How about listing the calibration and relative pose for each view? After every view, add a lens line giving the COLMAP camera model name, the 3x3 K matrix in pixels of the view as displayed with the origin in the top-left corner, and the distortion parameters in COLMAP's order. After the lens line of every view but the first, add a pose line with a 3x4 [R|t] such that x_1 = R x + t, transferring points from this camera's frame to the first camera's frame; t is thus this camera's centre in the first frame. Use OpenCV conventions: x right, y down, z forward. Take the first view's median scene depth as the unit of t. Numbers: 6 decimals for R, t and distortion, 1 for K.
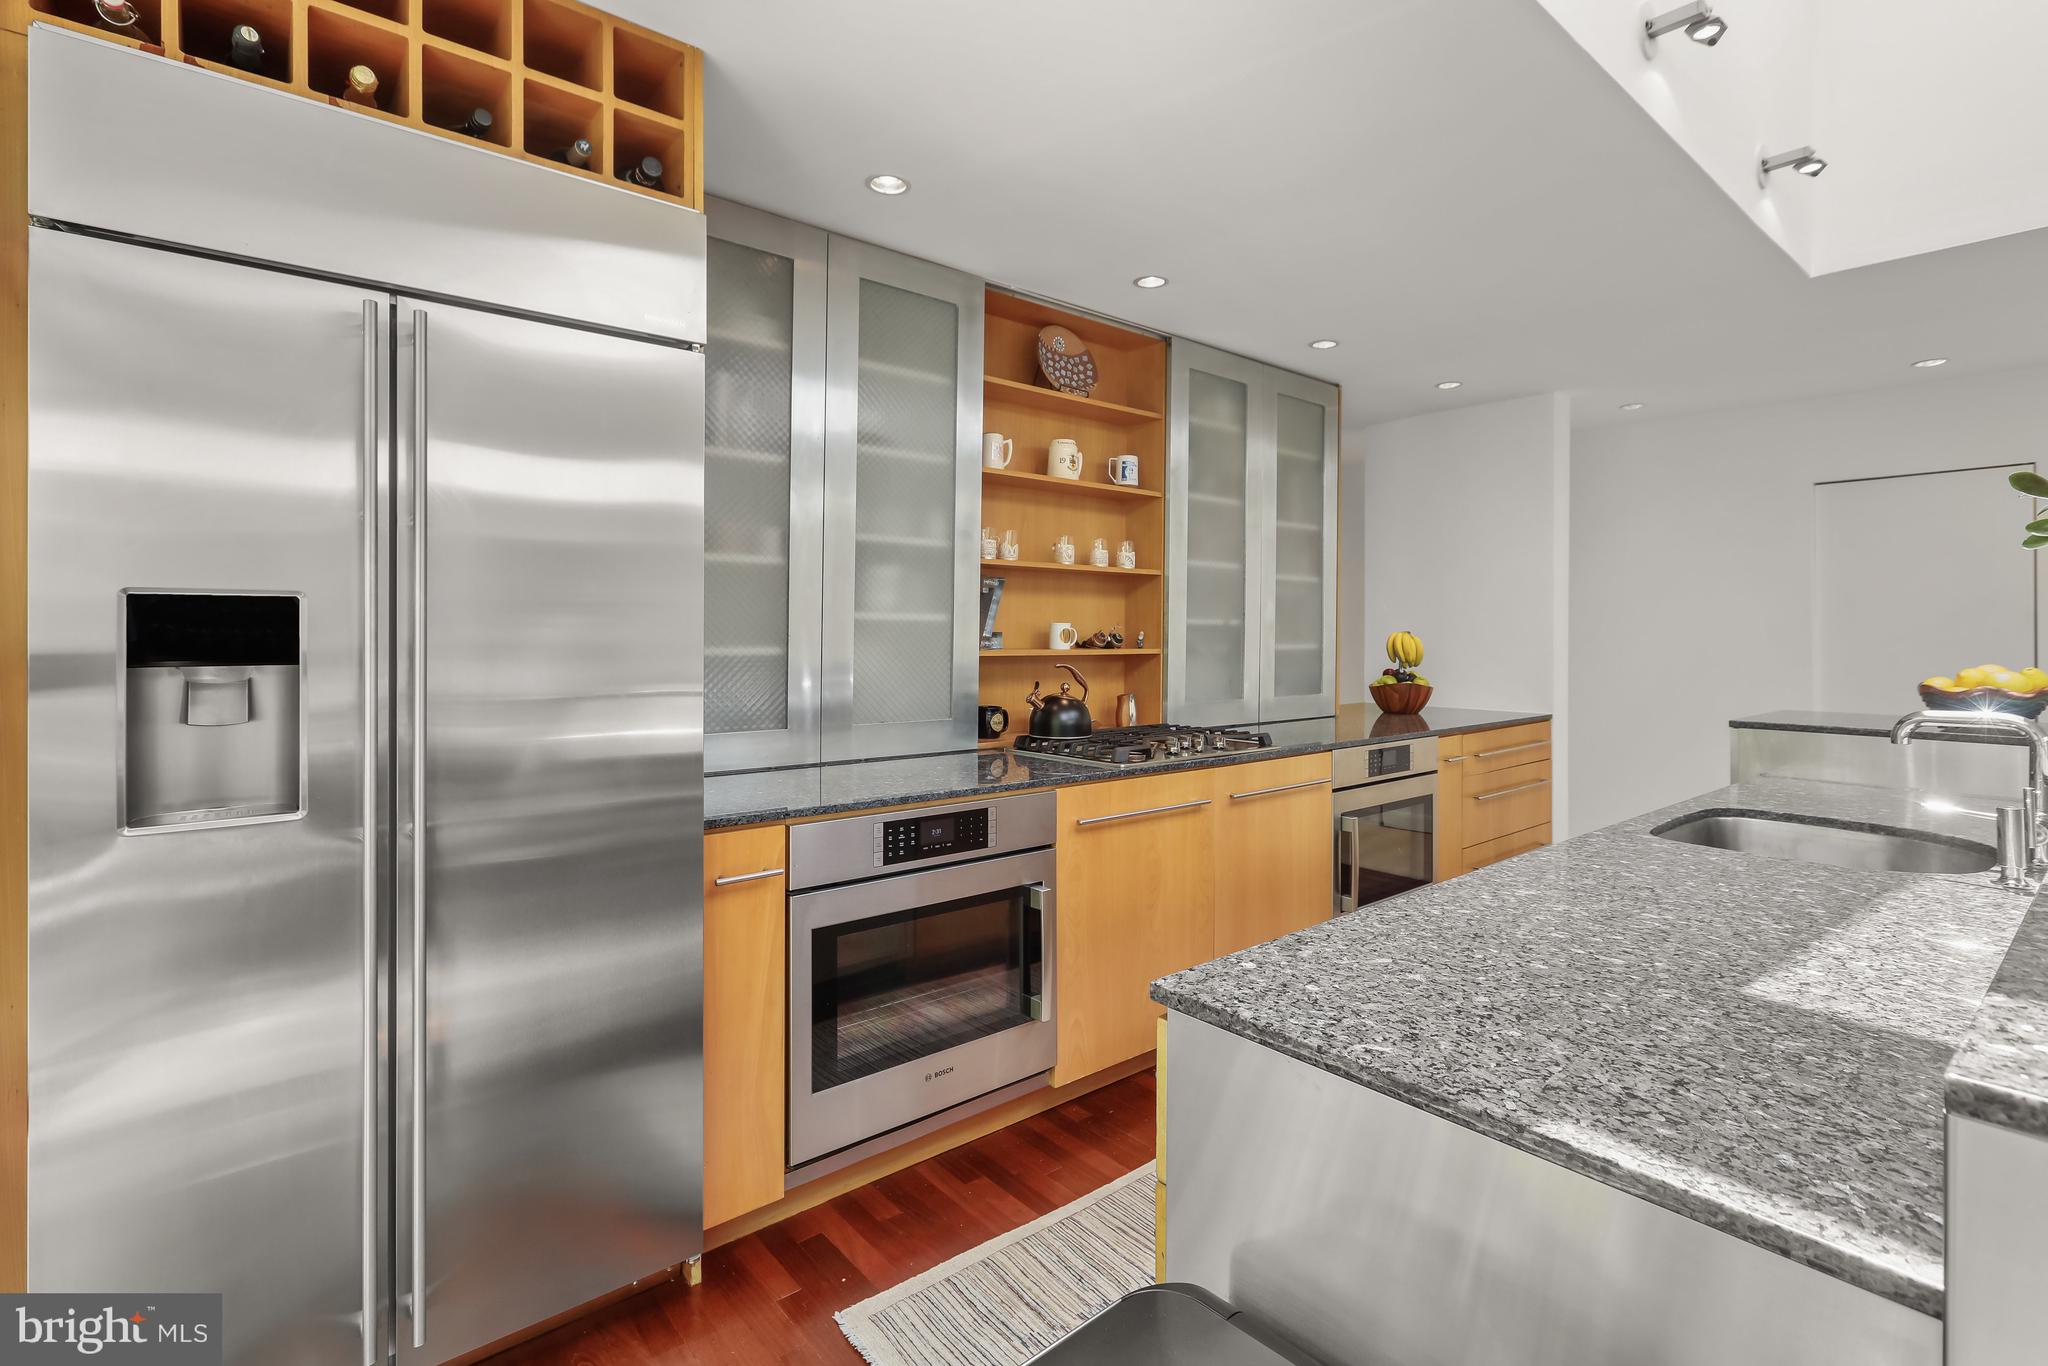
lens RADIAL K [[945.5, 0, 1020.7], [0, 945.5, 656.5], [0, 0, 1]] dist [-0.022965, 0.000097]
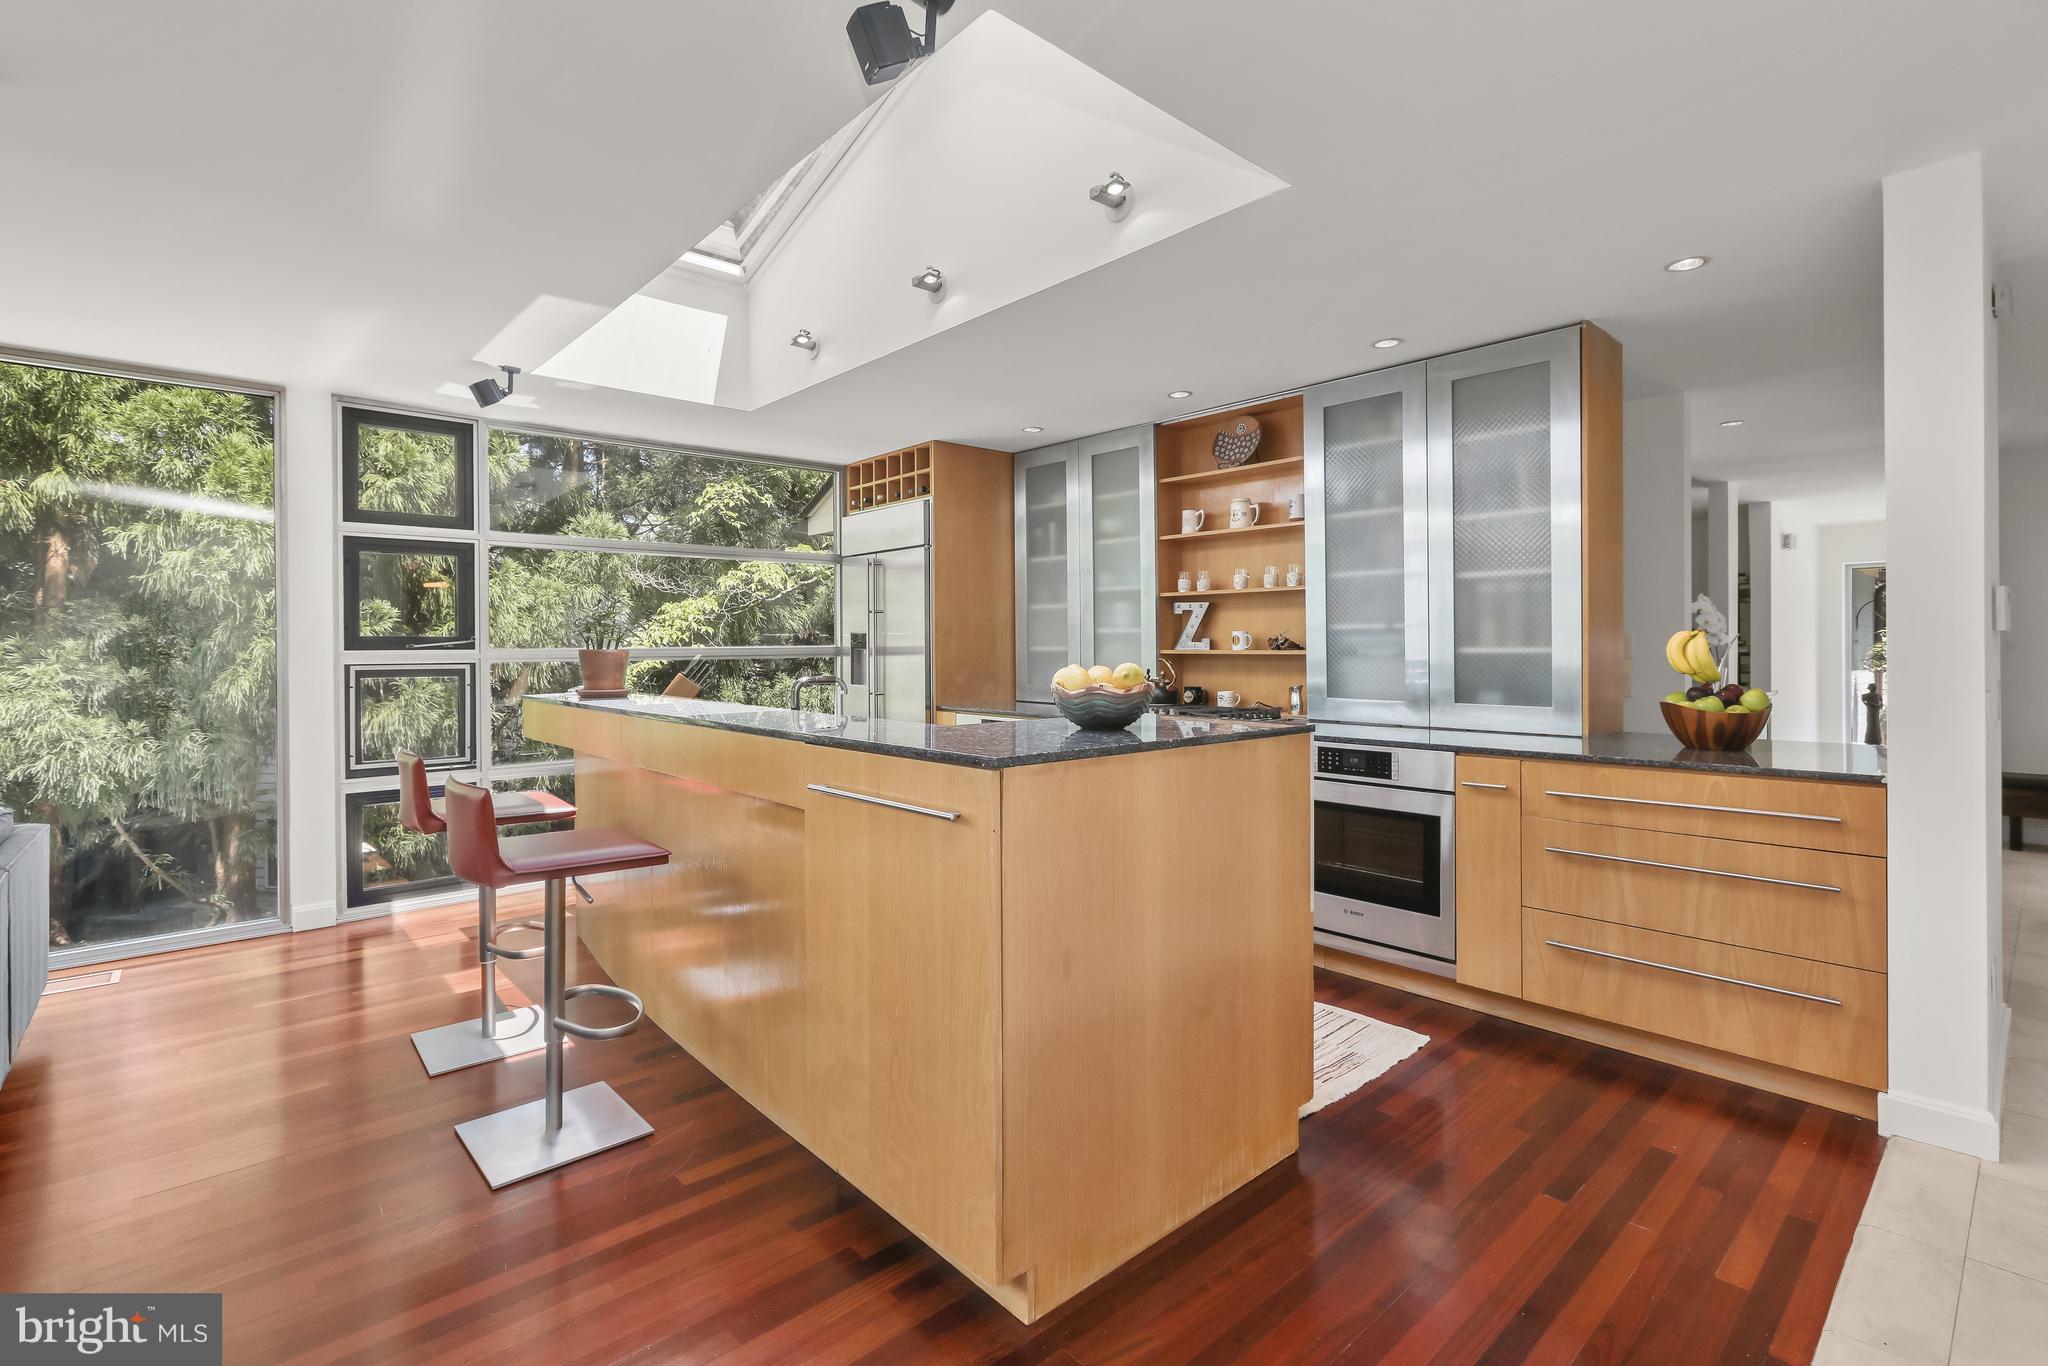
lens RADIAL K [[945.5, 0, 1020.7], [0, 945.5, 656.5], [0, 0, 1]] dist [-0.022965, 0.000097]
pose [[0.040017, 0.021680, -0.998964, 1.349650], [0.000058, 0.999765, 0.021700, -0.027219], [0.999199, -0.000926, 0.040006, 0.596900]]
